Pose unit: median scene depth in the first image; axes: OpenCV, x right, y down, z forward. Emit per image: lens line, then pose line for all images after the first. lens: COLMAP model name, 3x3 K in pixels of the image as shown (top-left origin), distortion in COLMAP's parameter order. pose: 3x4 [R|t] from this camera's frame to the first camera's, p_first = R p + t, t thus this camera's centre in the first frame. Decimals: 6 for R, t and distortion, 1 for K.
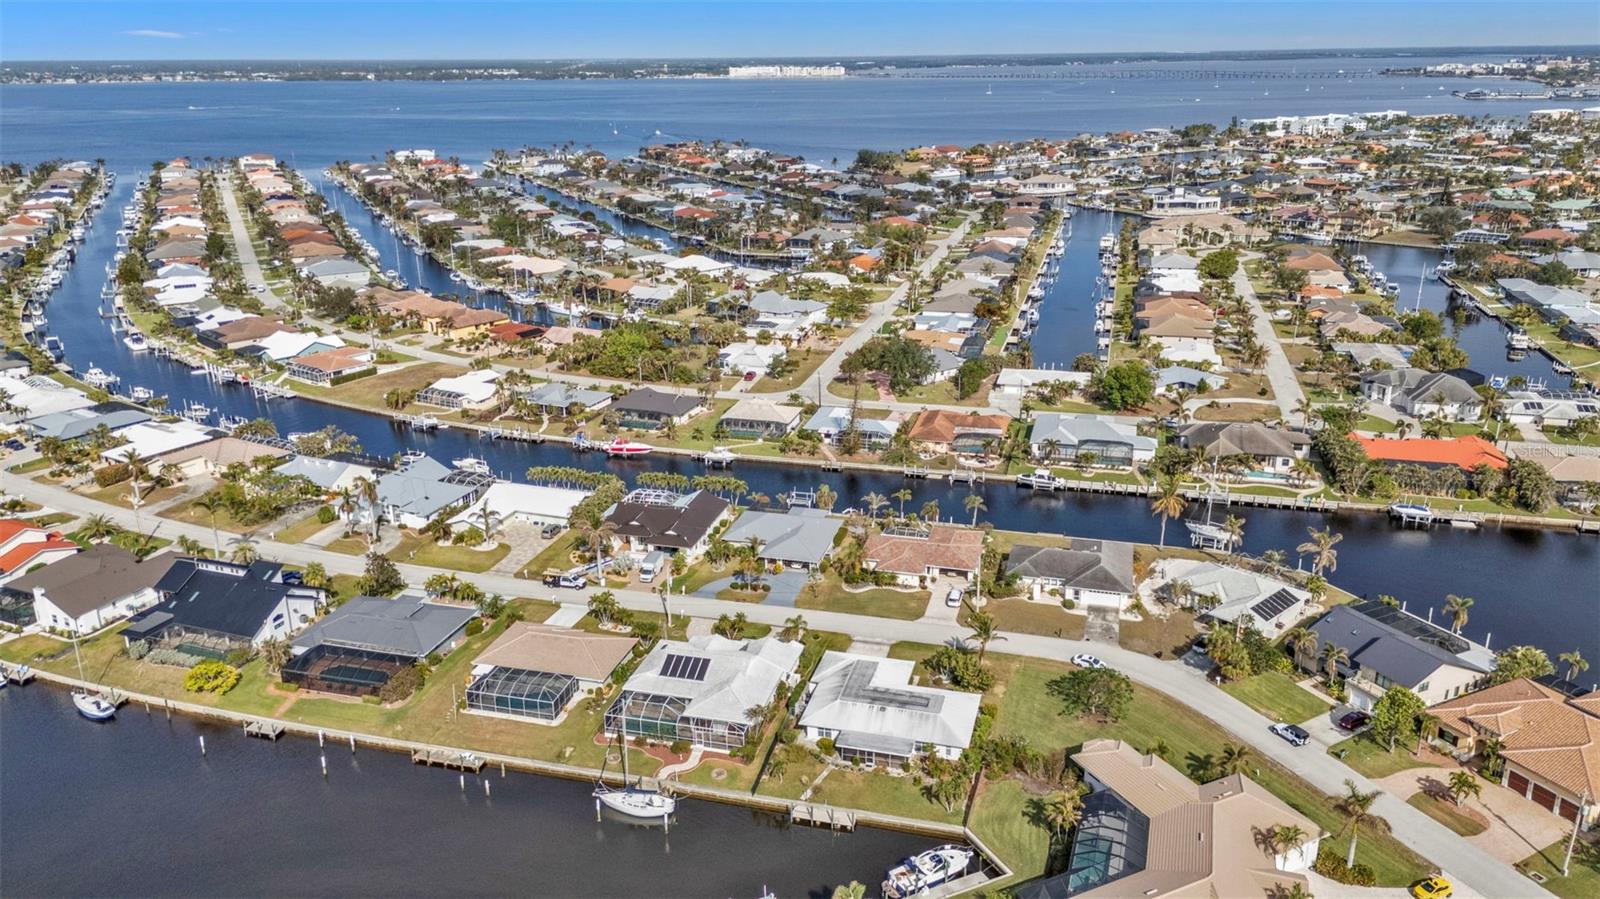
lens RADIAL K [[1172.6, 0, 800.0], [0, 1172.6, 449.5], [0, 0, 1]] dist [0.042629, -0.005014]
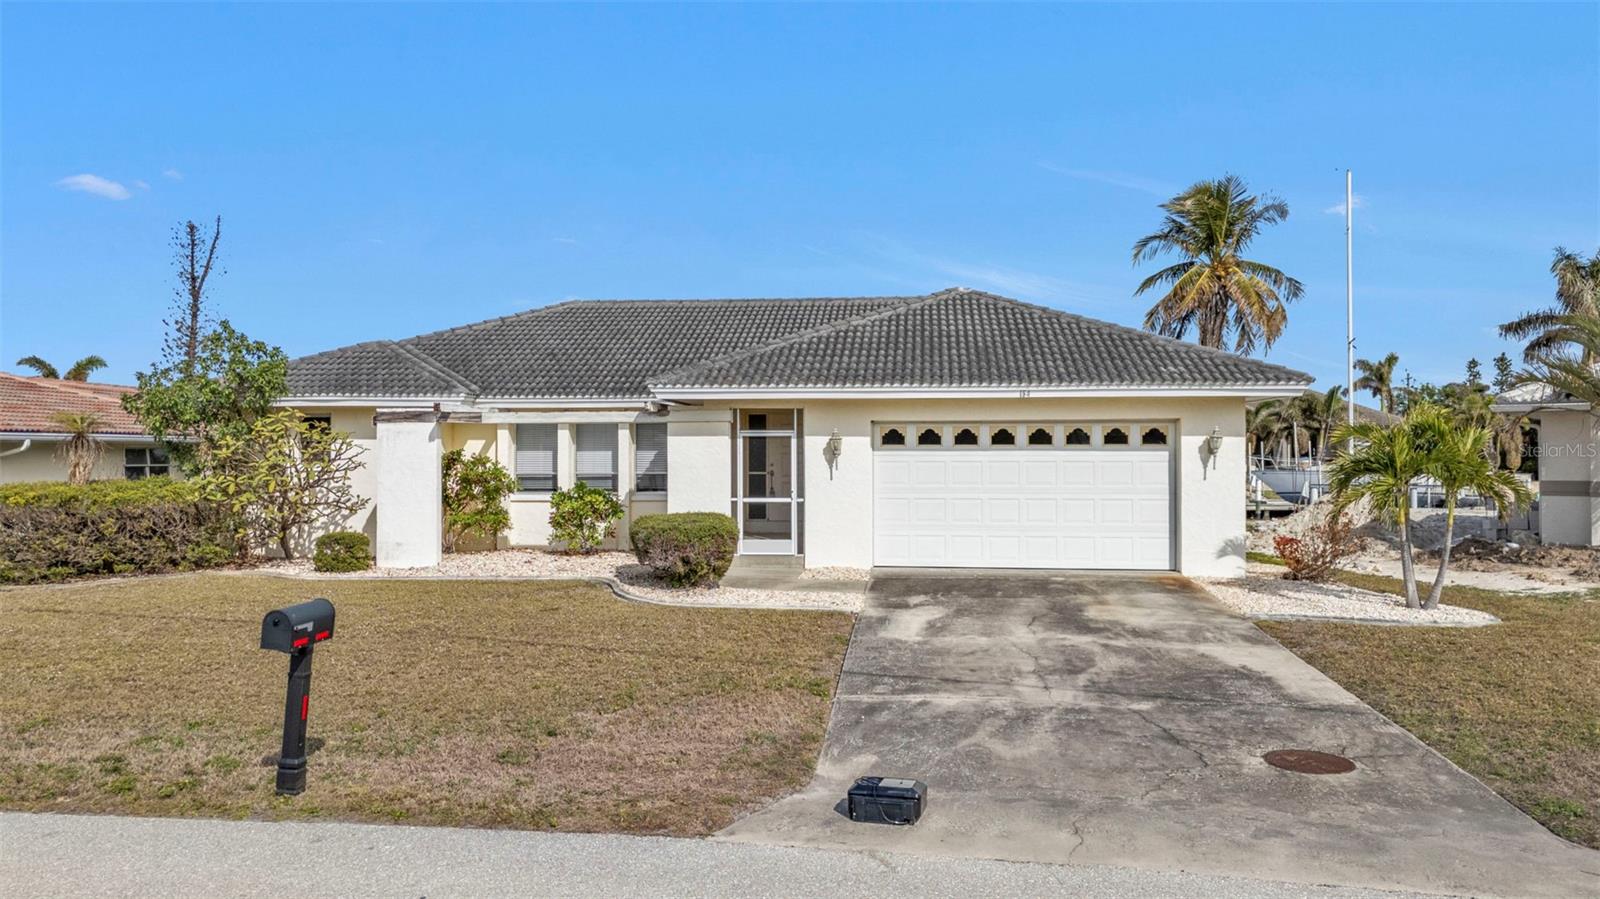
lens RADIAL K [[1172.6, 0, 800.0], [0, 1172.6, 449.5], [0, 0, 1]] dist [0.042629, -0.005014]
pose [[0.986179, 0.011356, 0.165295, 0.172470], [0.042695, 0.946538, -0.319755, 0.120178], [-0.160089, 0.322393, 0.932971, 0.703640]]
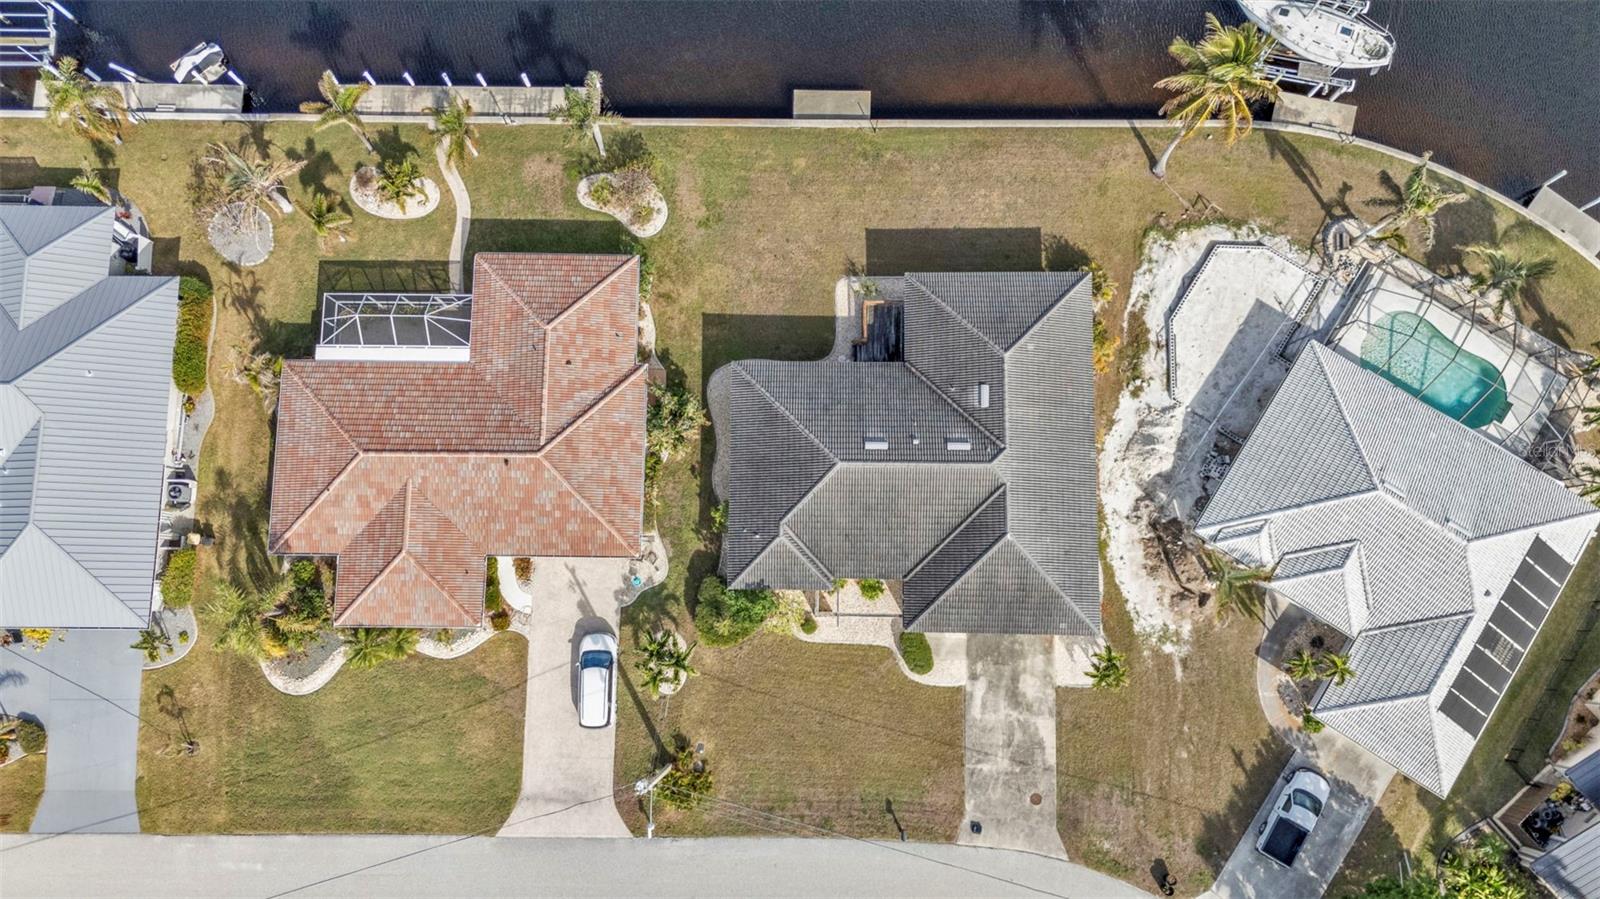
lens RADIAL K [[1172.6, 0, 800.0], [0, 1172.6, 449.5], [0, 0, 1]] dist [0.042629, -0.005014]
pose [[0.967802, -0.250500, 0.024696, 0.156459], [0.091855, 0.442809, 0.891899, -0.162419], [-0.234357, -0.860912, 0.451561, 0.699988]]
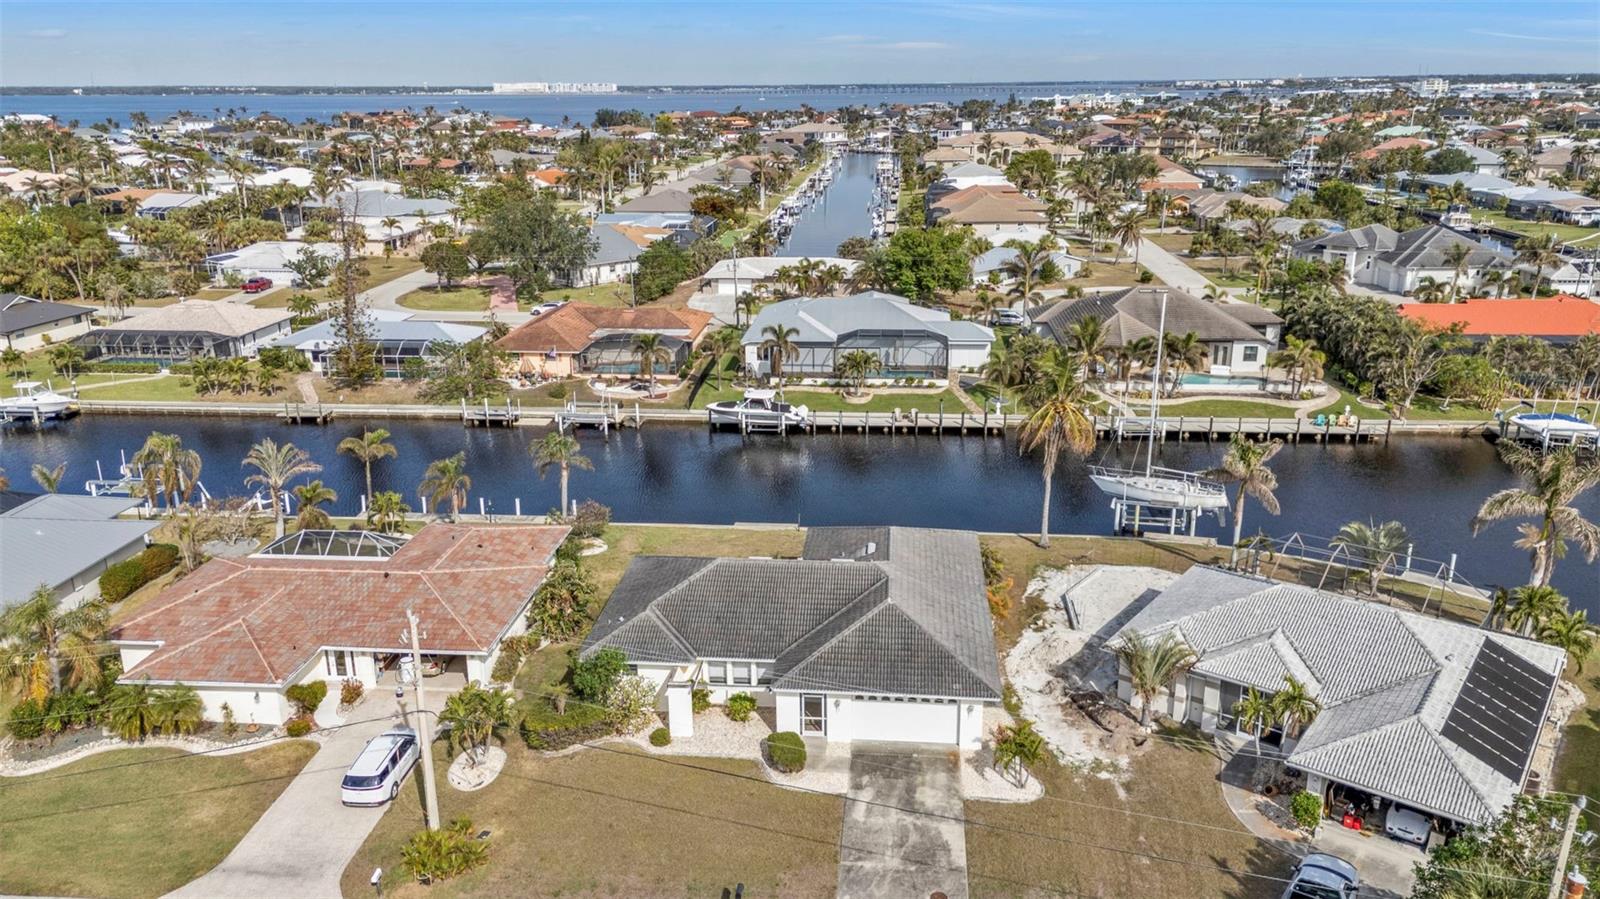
lens RADIAL K [[1166.8, 0, 803.0], [0, 1166.8, 452.8], [0, 0, 1]] dist [0.088901, -0.095001]
pose [[0.984187, -0.051436, 0.169502, 0.146349], [0.054902, 0.998366, -0.015821, 0.050013], [-0.168411, 0.024877, 0.985403, 0.559110]]
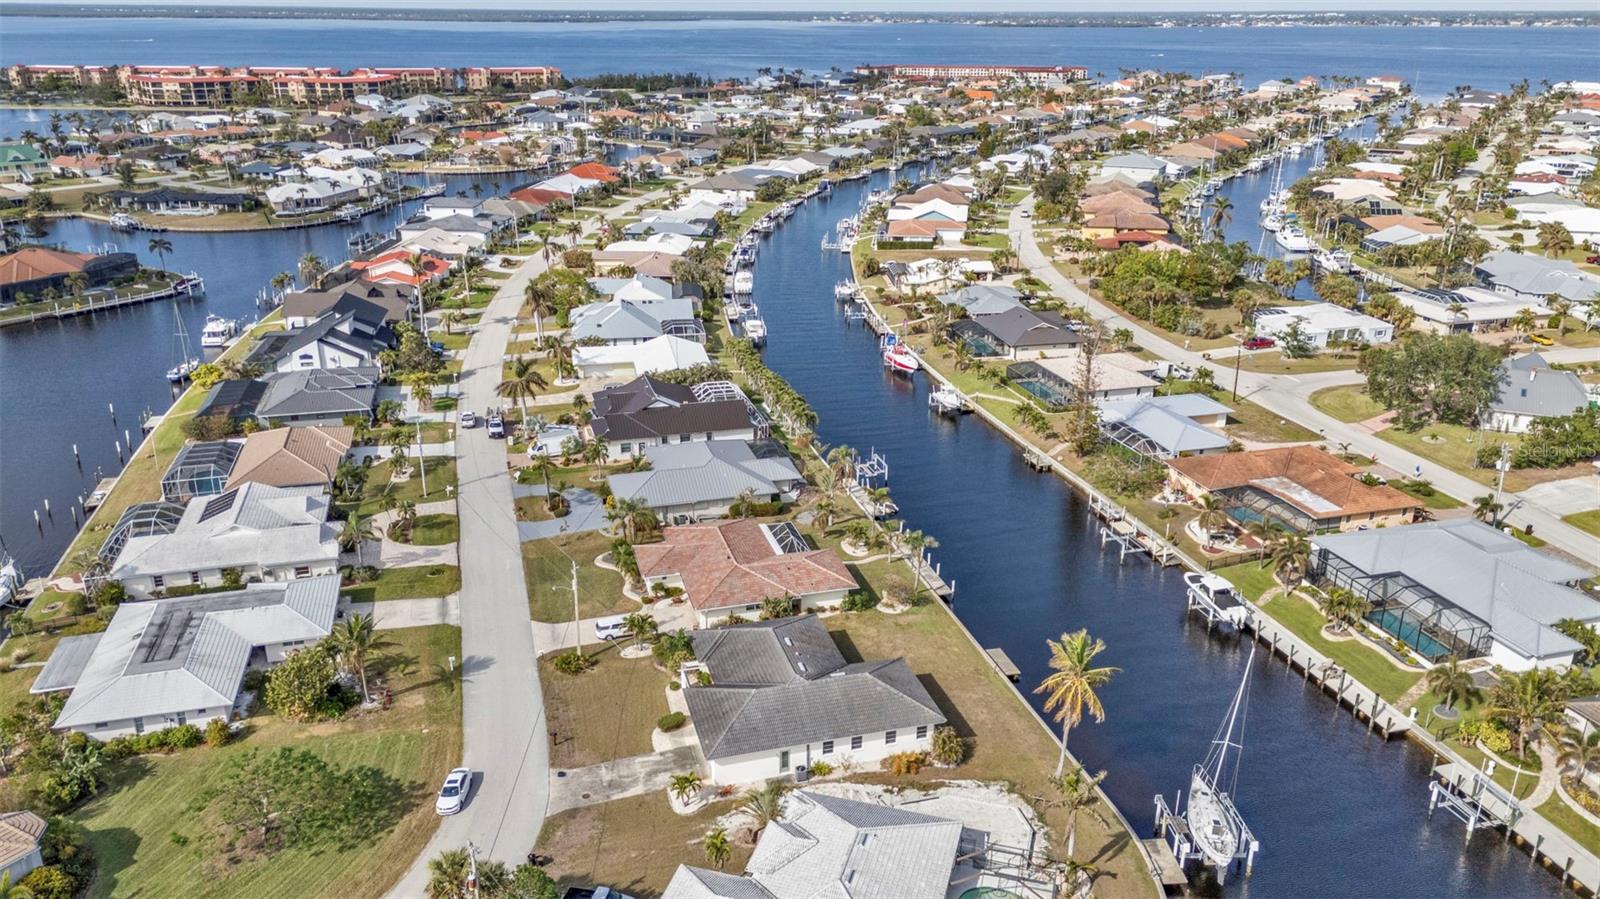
lens RADIAL K [[1166.8, 0, 803.0], [0, 1166.8, 452.8], [0, 0, 1]] dist [0.088901, -0.095001]
pose [[0.516413, 0.313605, -0.796850, 0.500079], [-0.281920, 0.940918, 0.187600, -0.077492], [0.808603, 0.127769, 0.574314, 0.564118]]
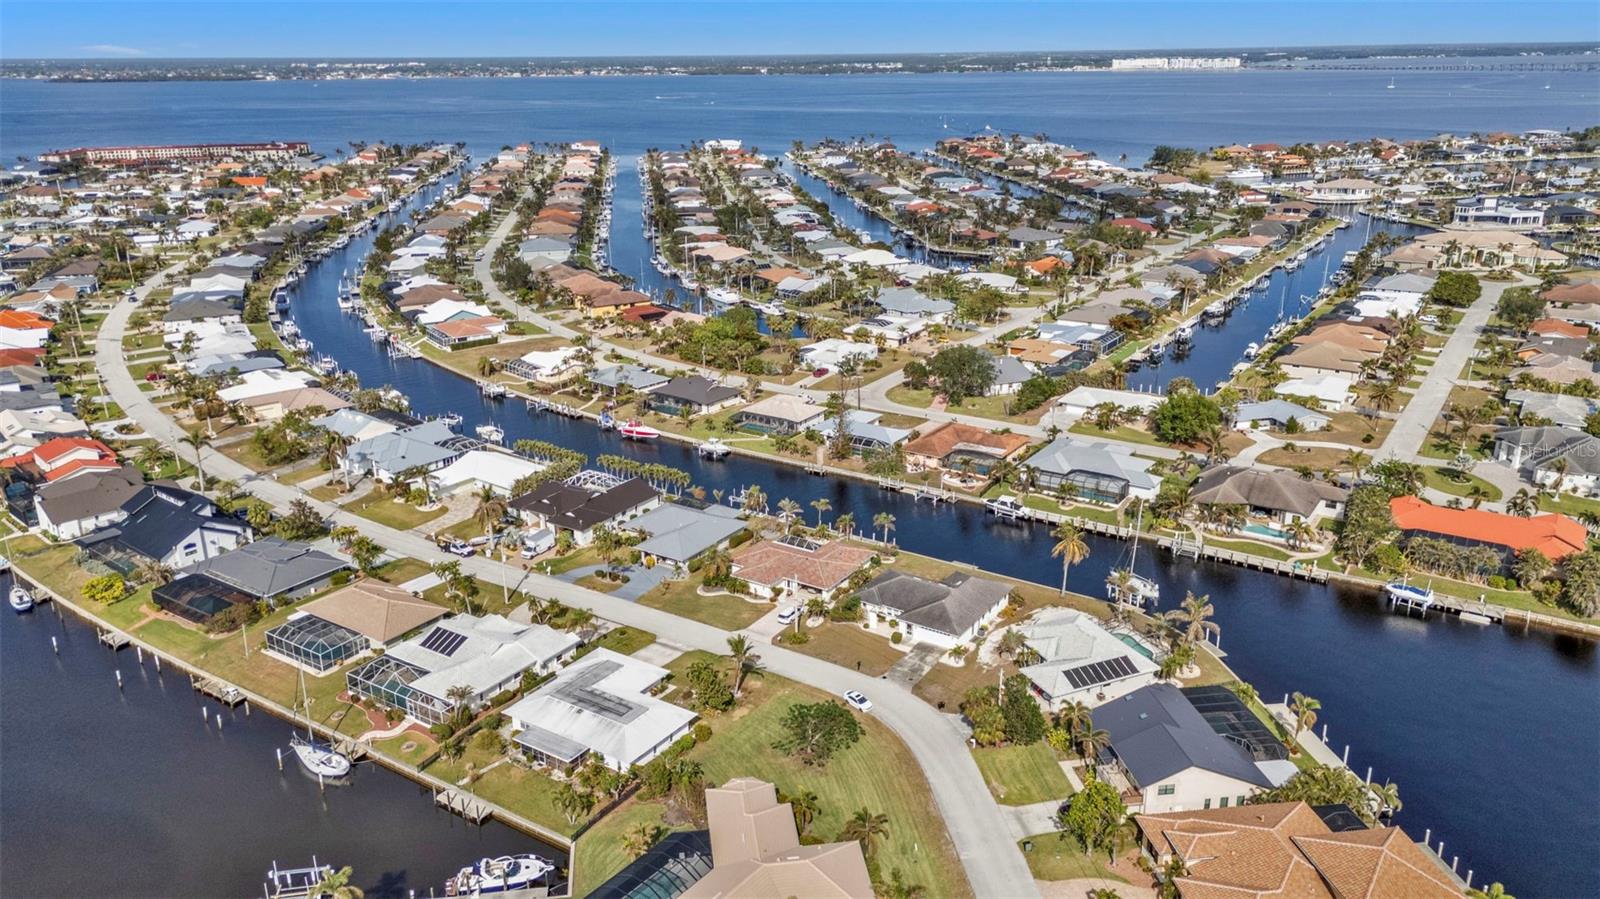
lens RADIAL K [[1166.8, 0, 803.0], [0, 1166.8, 452.8], [0, 0, 1]] dist [0.088901, -0.095001]
pose [[0.949944, 0.101297, -0.295543, 0.323752], [-0.098982, 0.994827, 0.022826, -0.021925], [0.296326, 0.007570, 0.955057, 0.070748]]
